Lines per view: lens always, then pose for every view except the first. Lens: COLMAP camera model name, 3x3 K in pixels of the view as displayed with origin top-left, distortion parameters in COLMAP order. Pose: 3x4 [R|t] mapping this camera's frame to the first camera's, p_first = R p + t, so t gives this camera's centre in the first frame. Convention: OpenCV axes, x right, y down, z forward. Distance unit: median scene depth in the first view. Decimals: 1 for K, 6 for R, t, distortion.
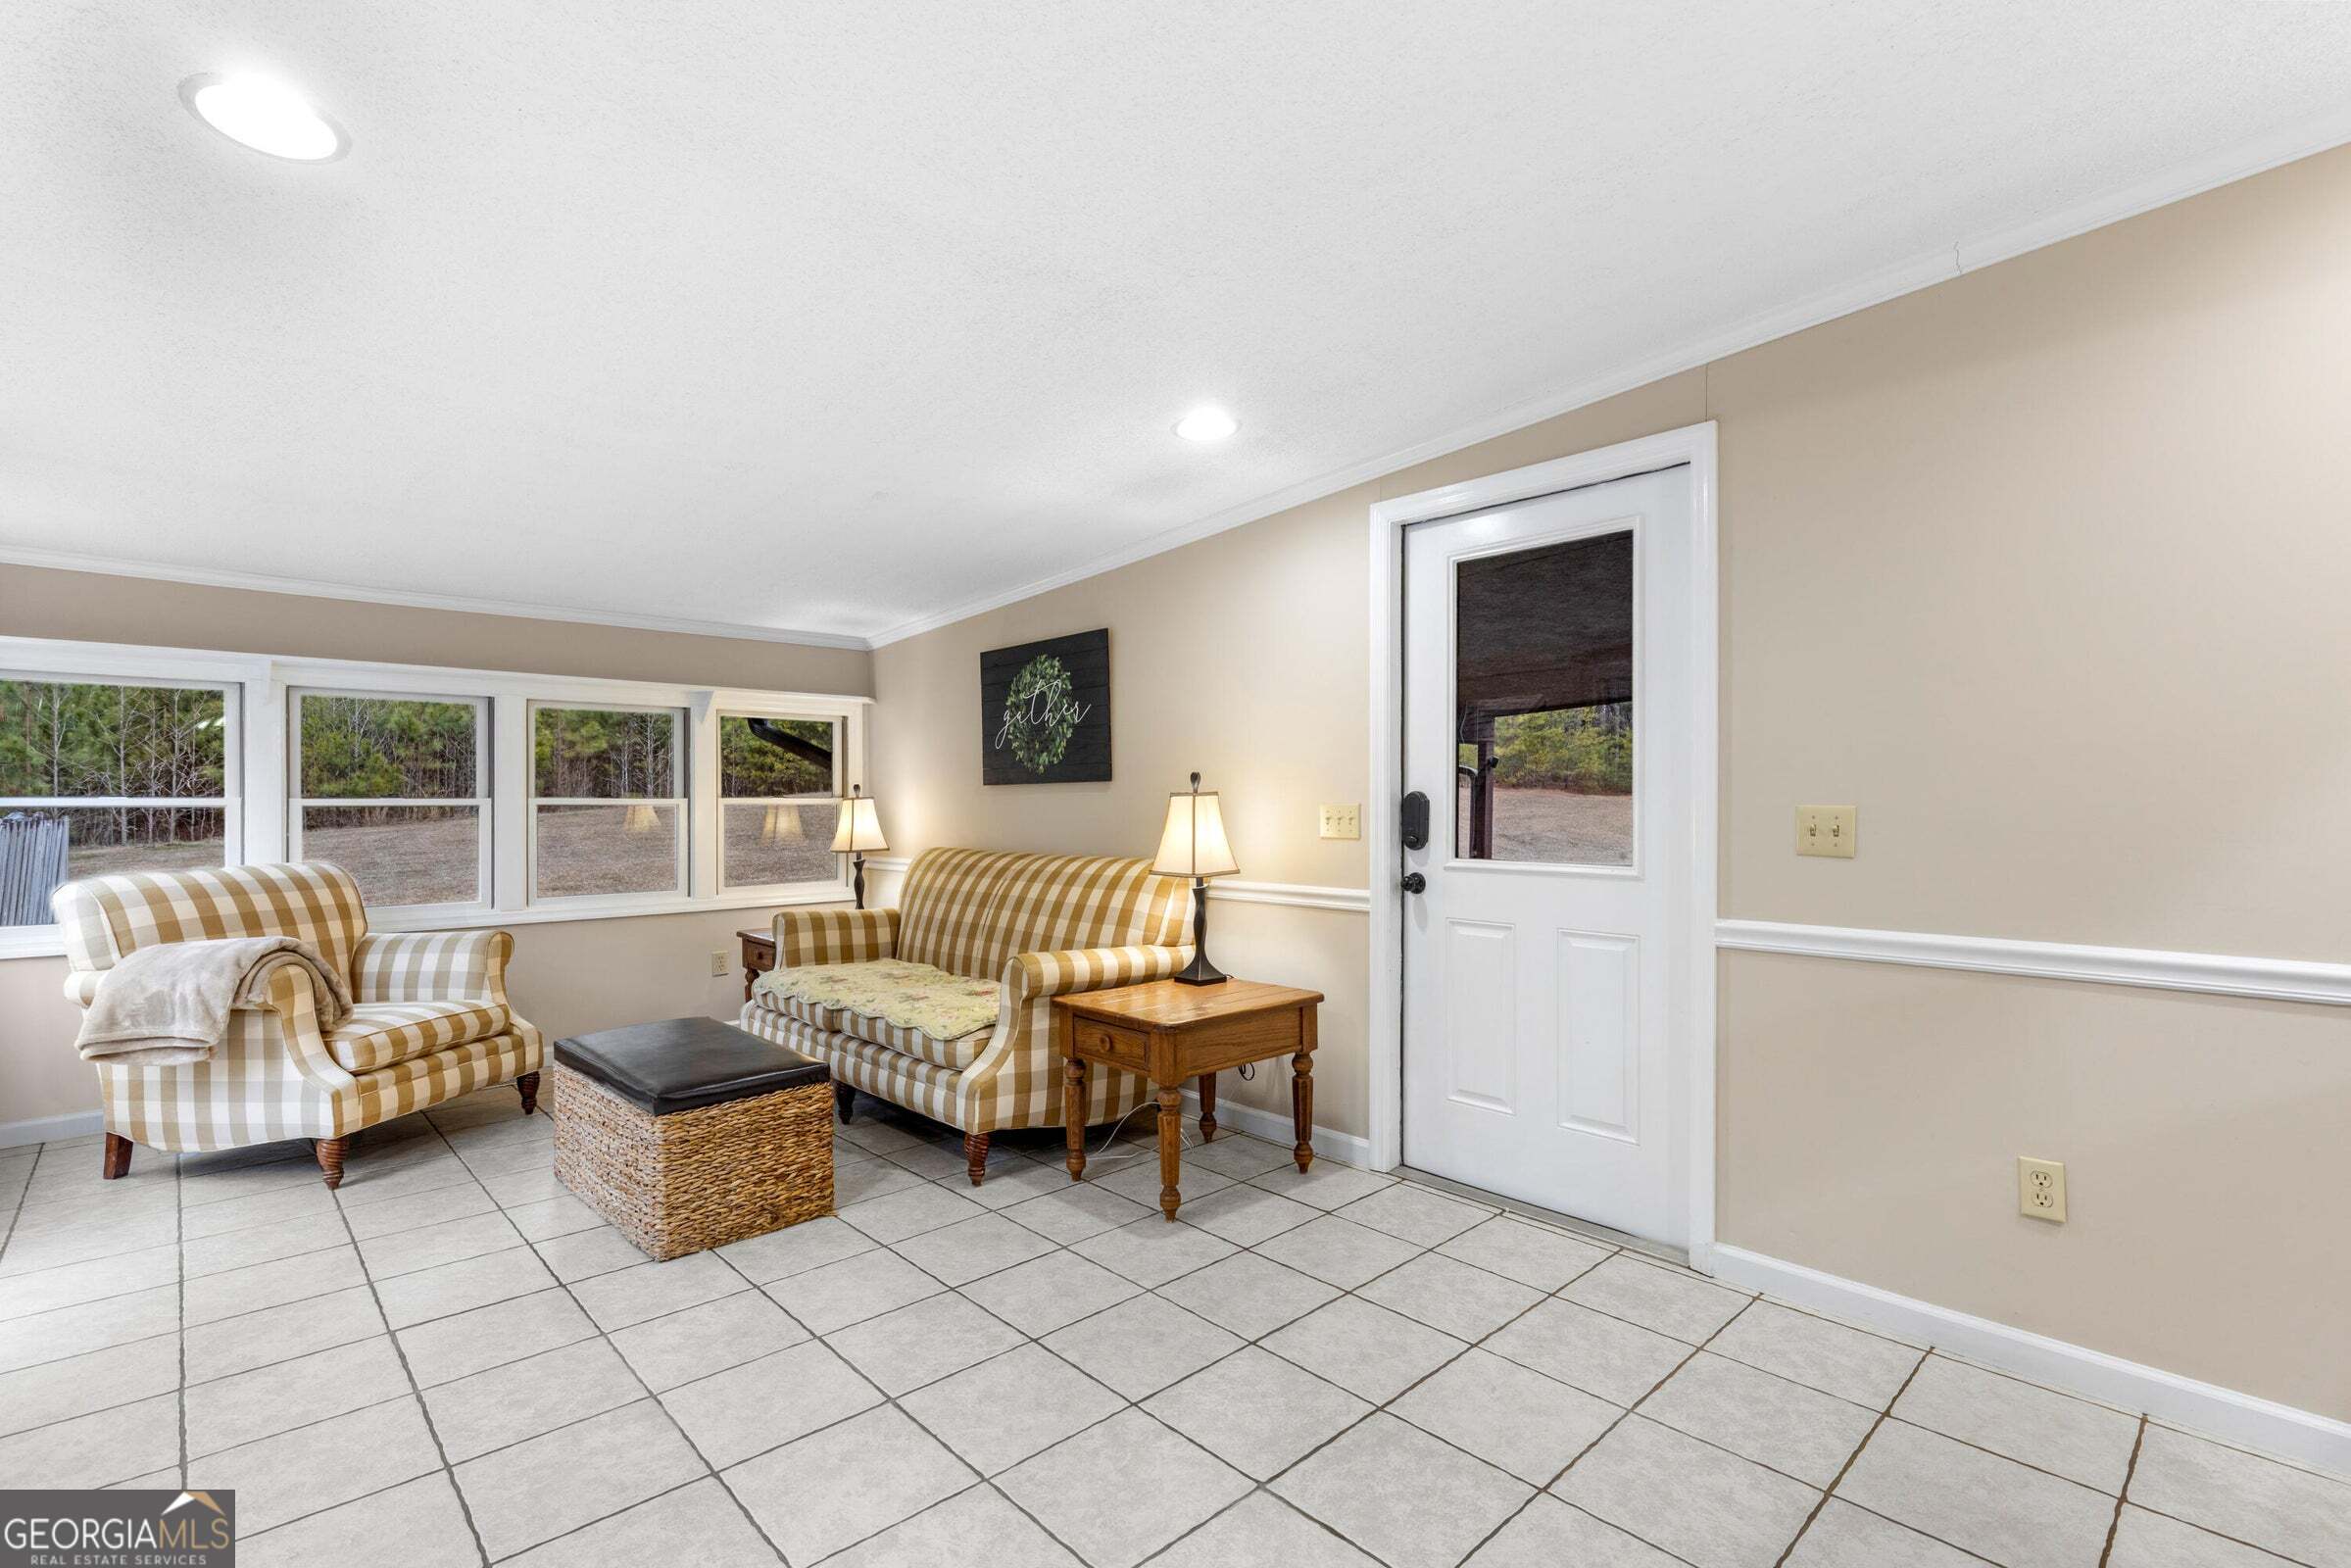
lens RADIAL K [[1068.6, 0, 1176.1], [0, 1068.6, 789.2], [0, 0, 1]] dist [0.005728, -0.001248]
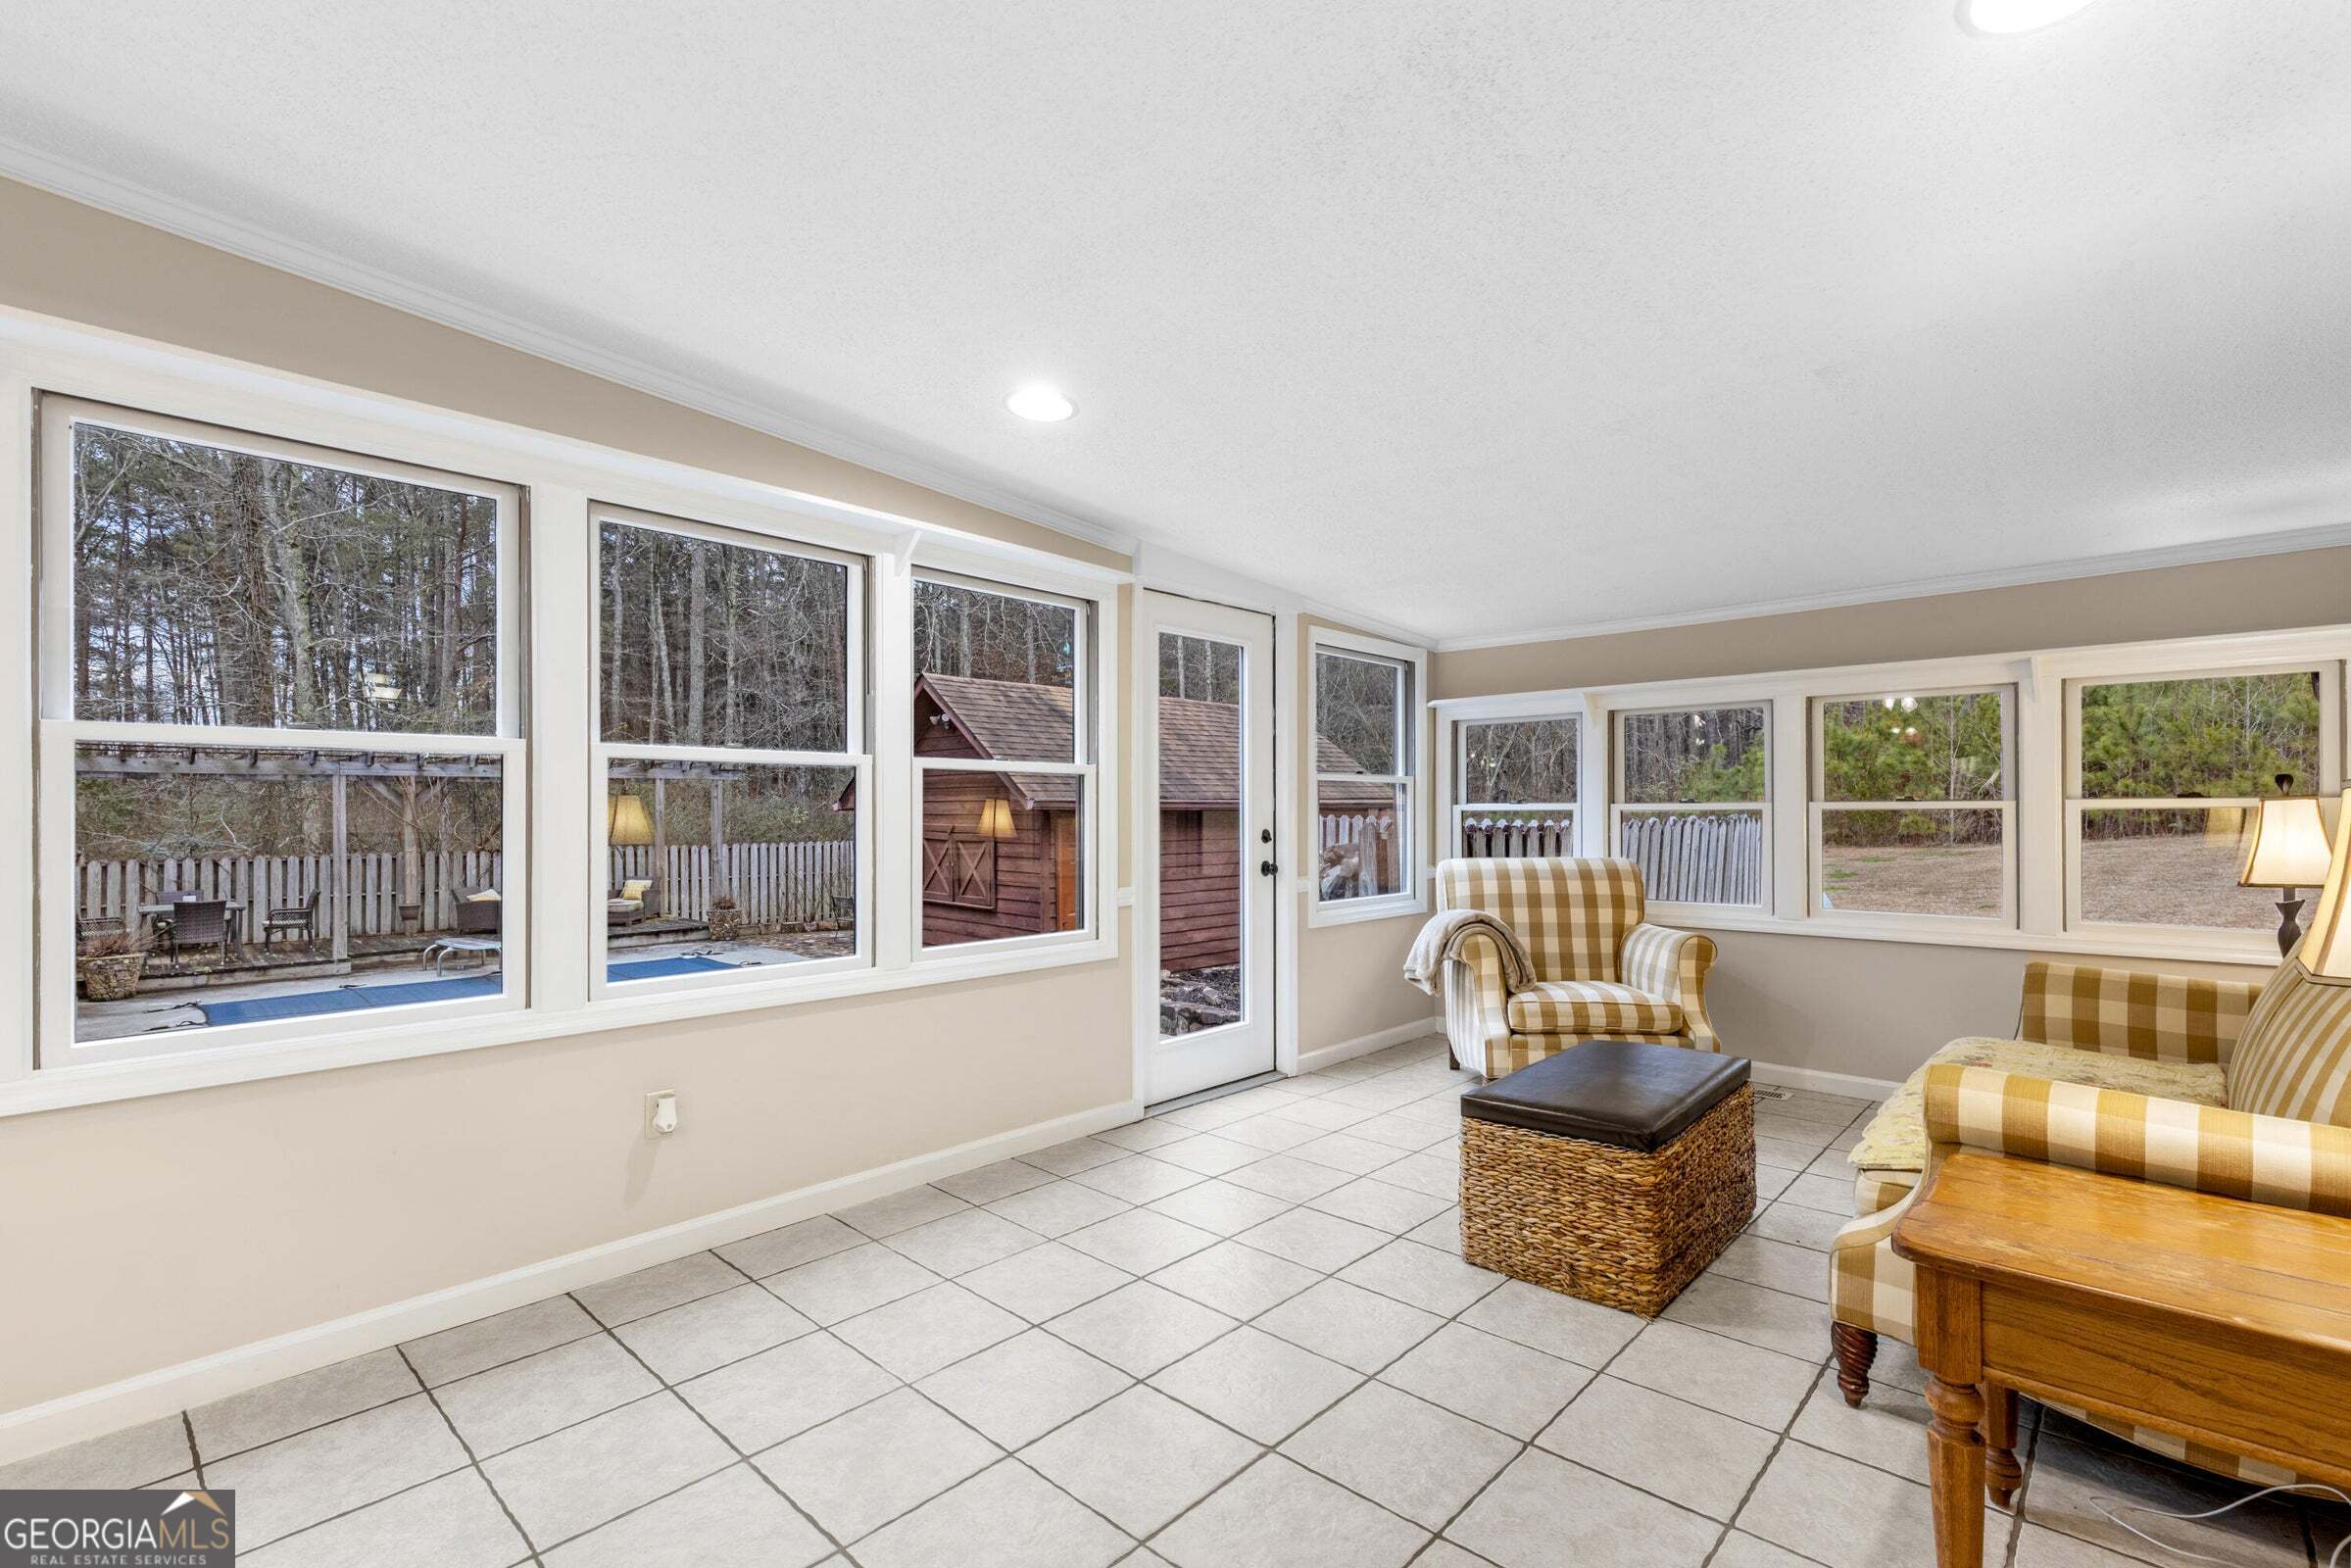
lens RADIAL K [[1068.6, 0, 1169.7], [0, 1068.6, 811.4], [0, 0, 1]] dist [0.005728, -0.001248]
pose [[0.070922, 0.002782, -0.997478, 0.405190], [0.014605, 0.999886, 0.003827, 0.008008], [0.997375, -0.014840, 0.070873, 0.531455]]
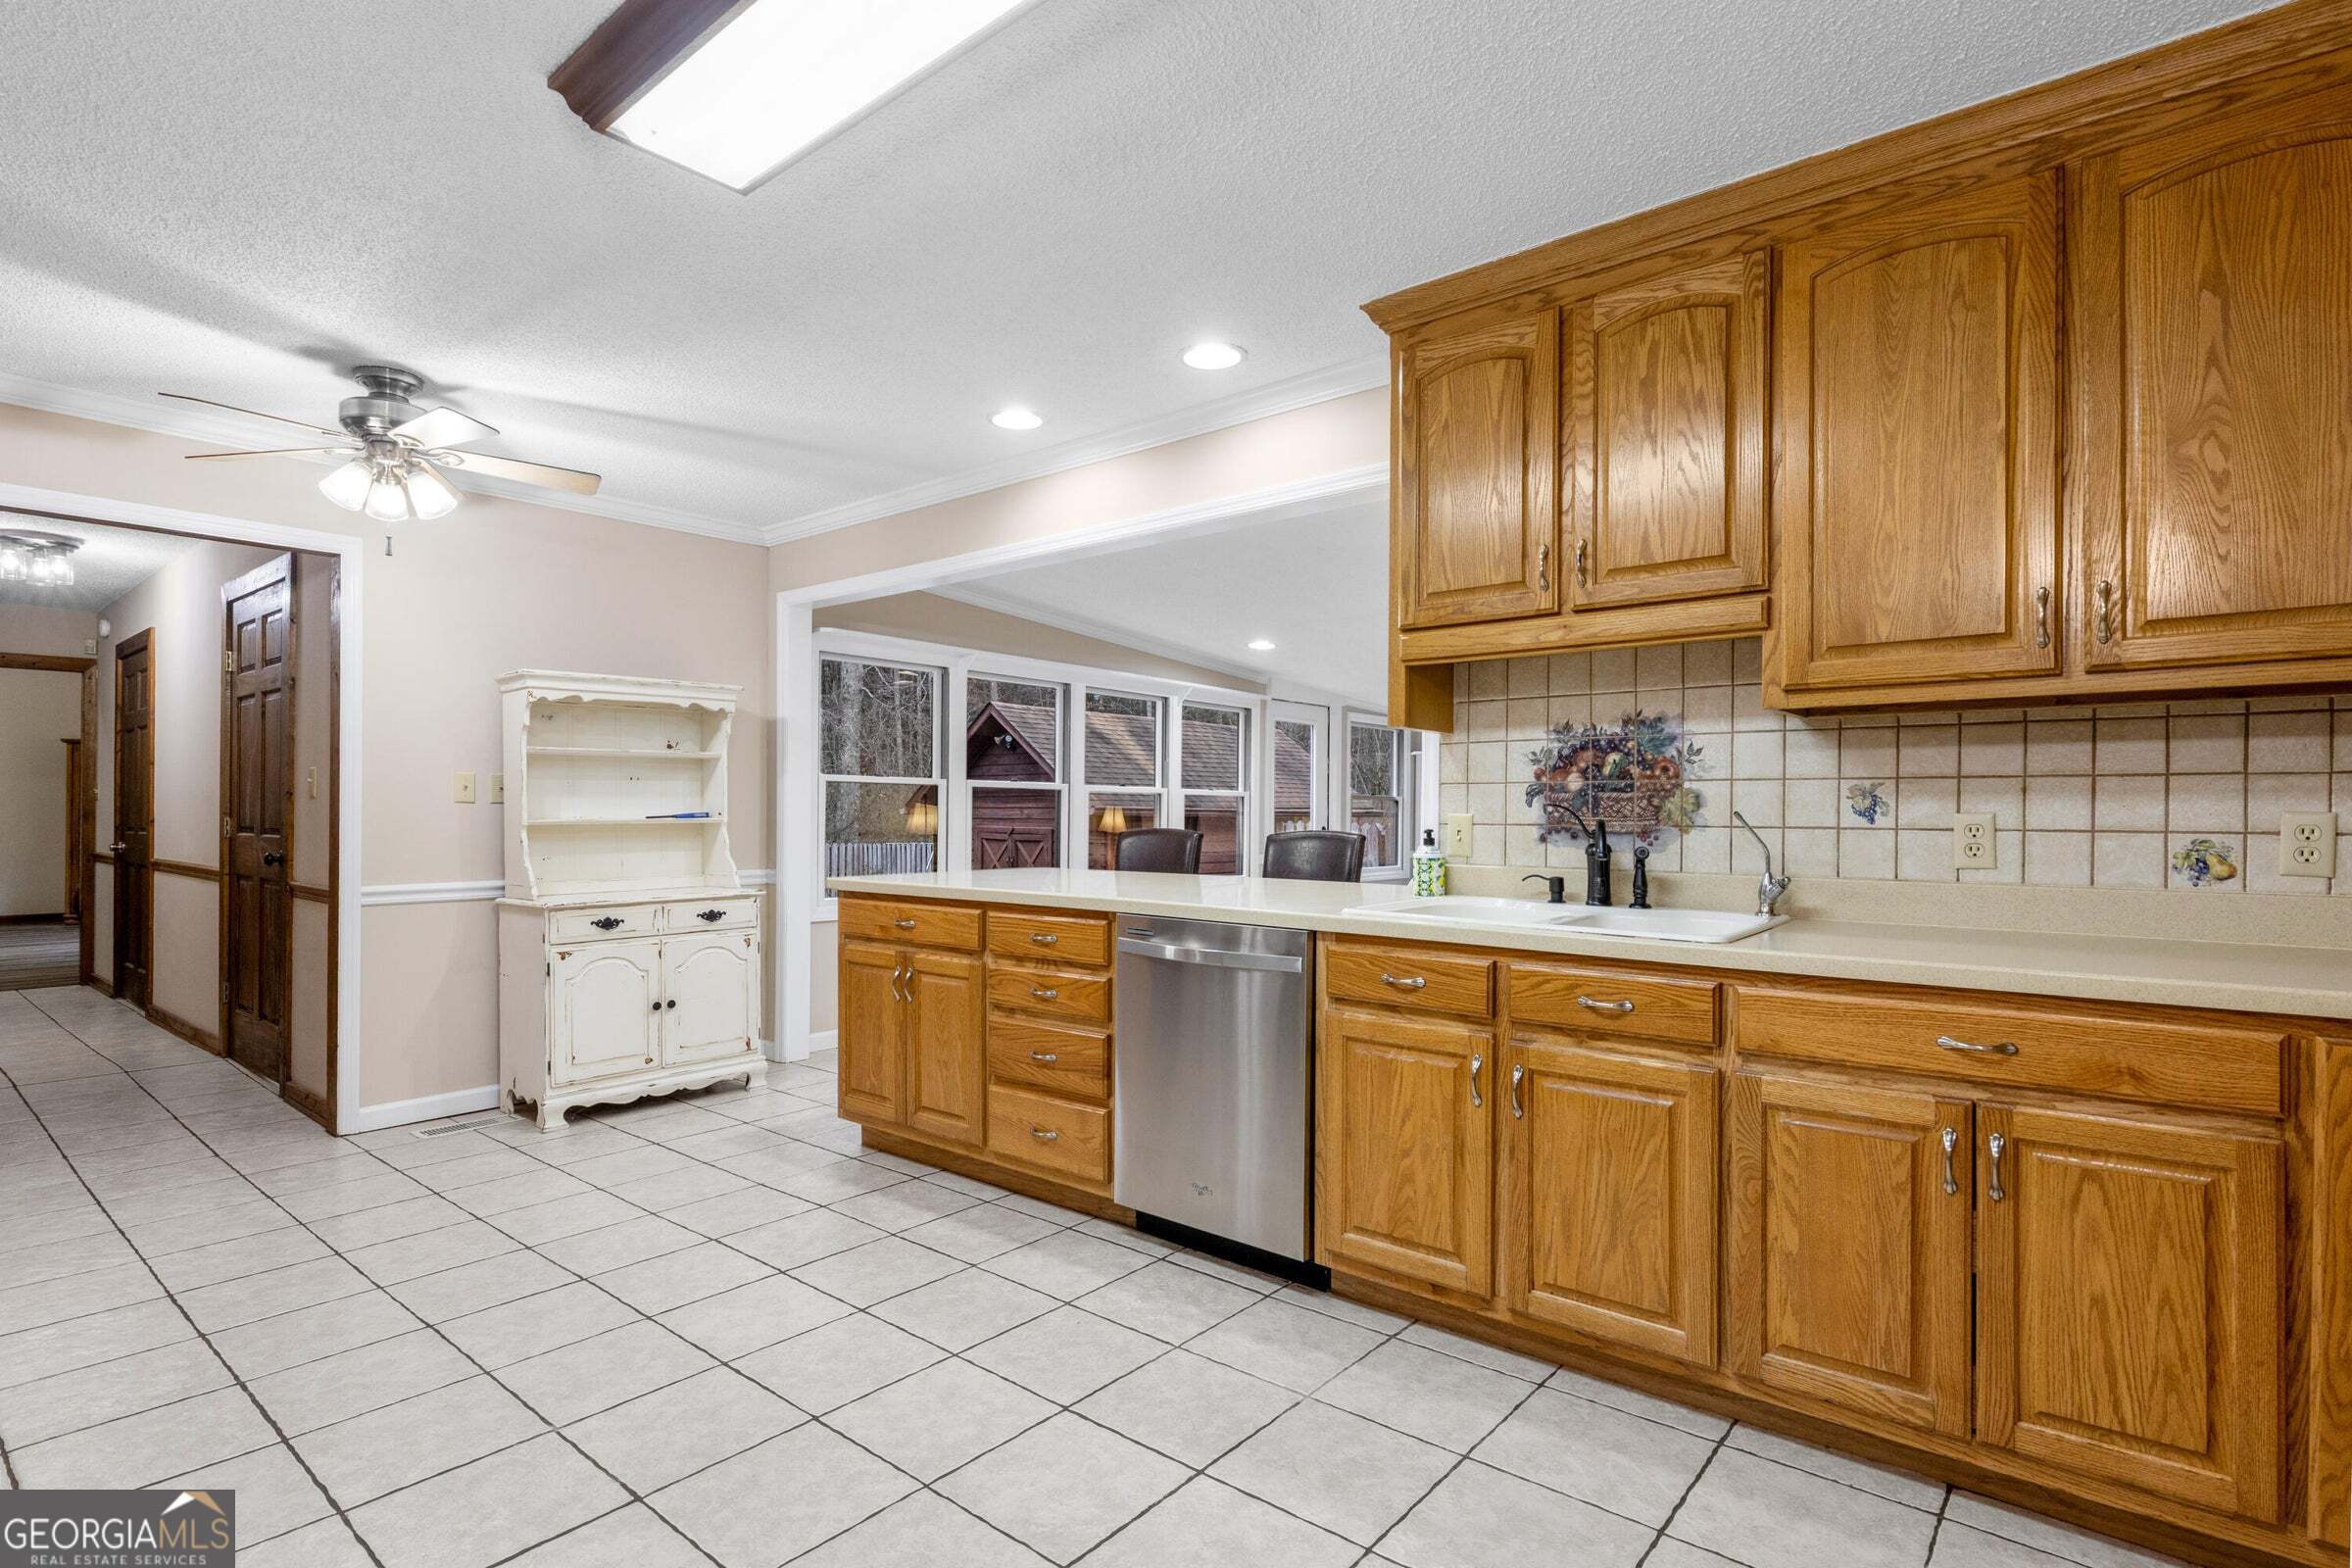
lens RADIAL K [[1174.5, 0, 1169.3], [0, 1174.5, 814.0], [0, 0, 1]] dist [0.003401, -0.002322]
pose [[0.122779, -0.000819, -0.992434, 1.643044], [0.007082, 0.999975, 0.000051, 0.006203], [0.992409, -0.007035, 0.122781, 0.079314]]
